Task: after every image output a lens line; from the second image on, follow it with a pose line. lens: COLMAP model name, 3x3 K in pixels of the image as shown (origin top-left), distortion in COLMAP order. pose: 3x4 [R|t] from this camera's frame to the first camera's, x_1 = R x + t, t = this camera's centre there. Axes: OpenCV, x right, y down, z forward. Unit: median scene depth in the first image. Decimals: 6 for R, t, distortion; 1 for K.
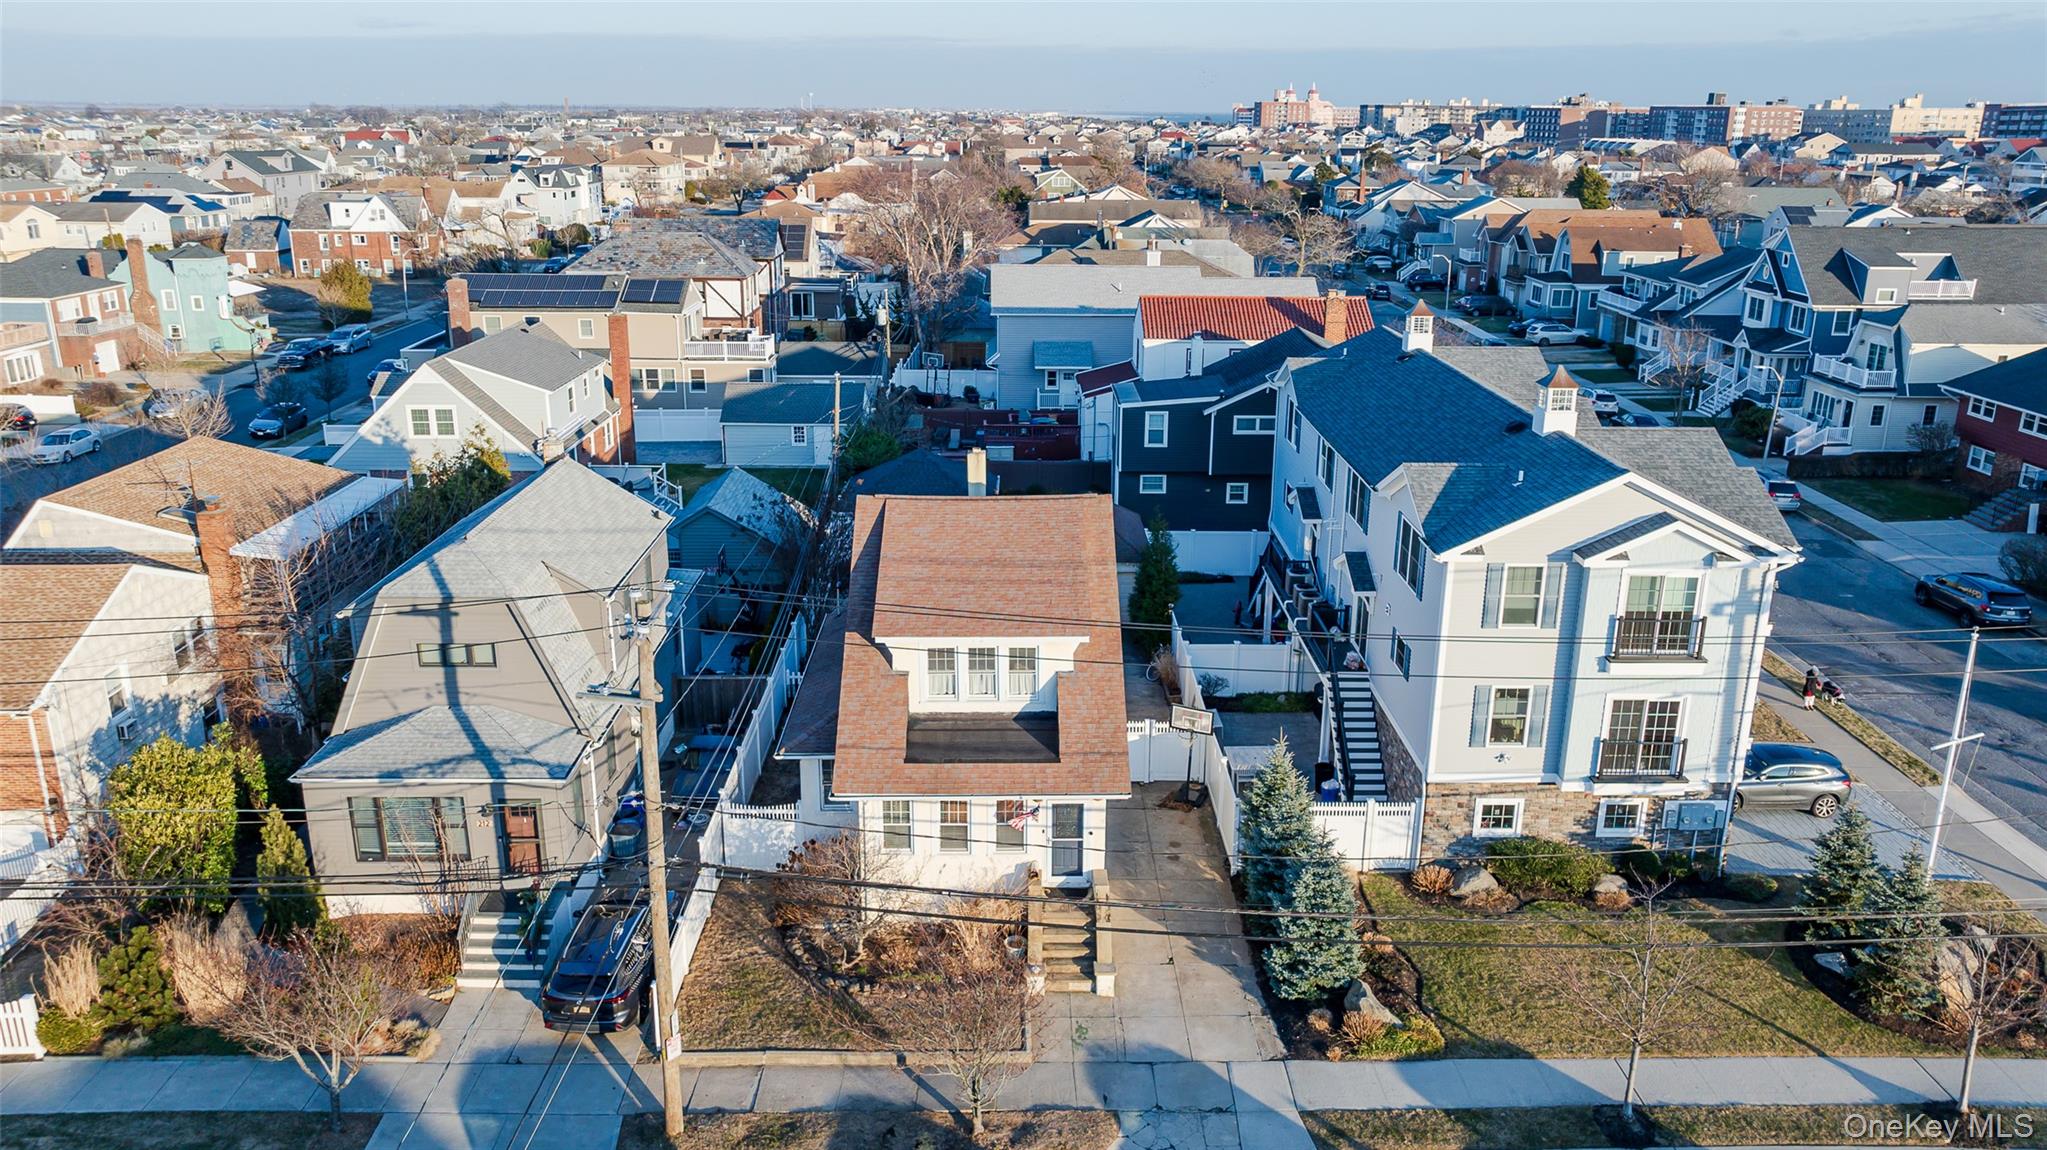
lens RADIAL K [[1497.8, 0, 1035.8], [0, 1497.8, 570.1], [0, 0, 1]] dist [-0.017748, 0.004925]
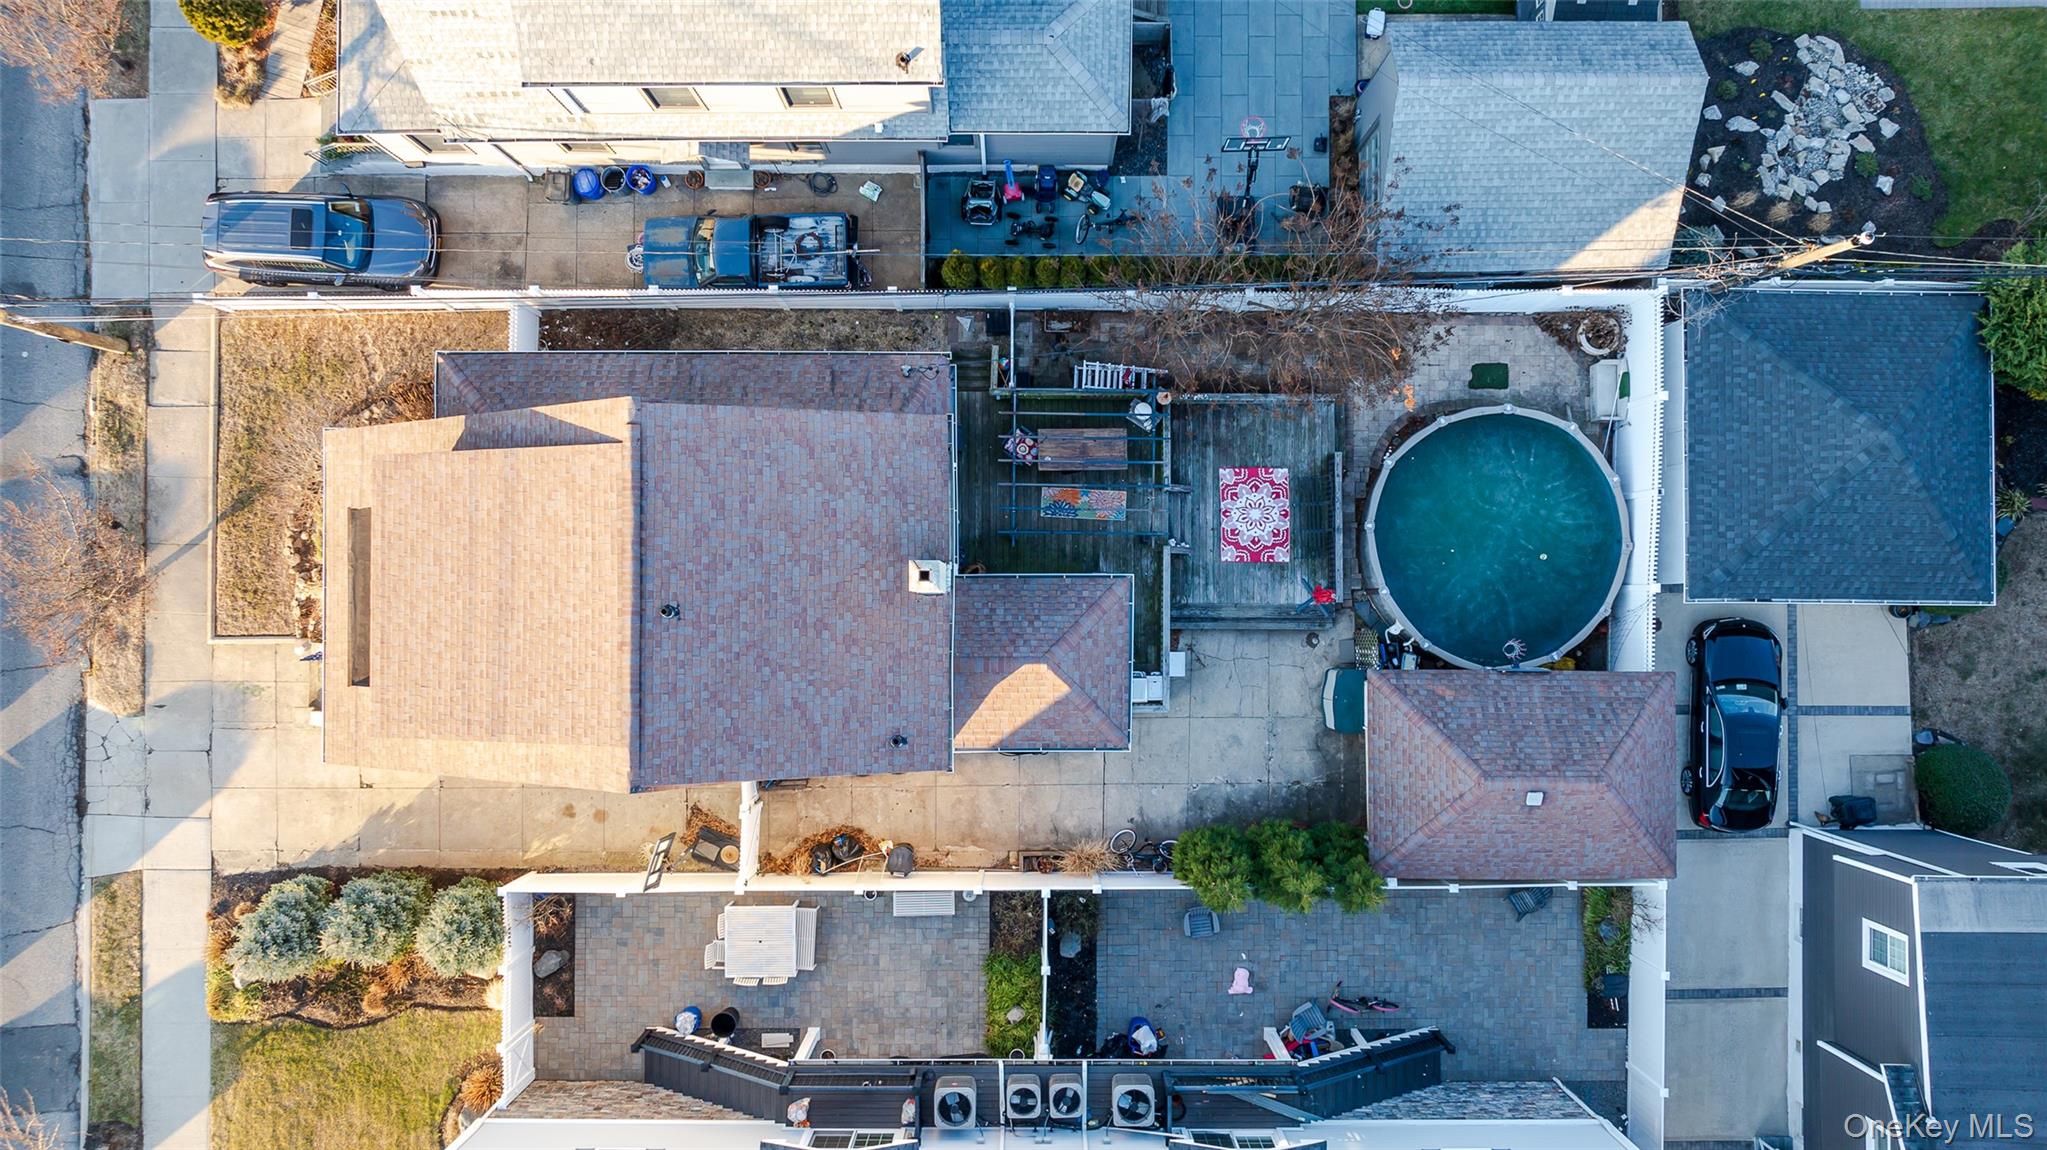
lens RADIAL K [[1497.8, 0, 1020.5], [0, 1497.8, 584.7], [0, 0, 1]] dist [-0.017748, 0.004925]
pose [[-0.017212, 0.999752, -0.014159, -0.035984], [-0.300528, 0.008333, 0.953736, -0.784916], [0.953618, 0.020670, 0.300310, 1.061566]]
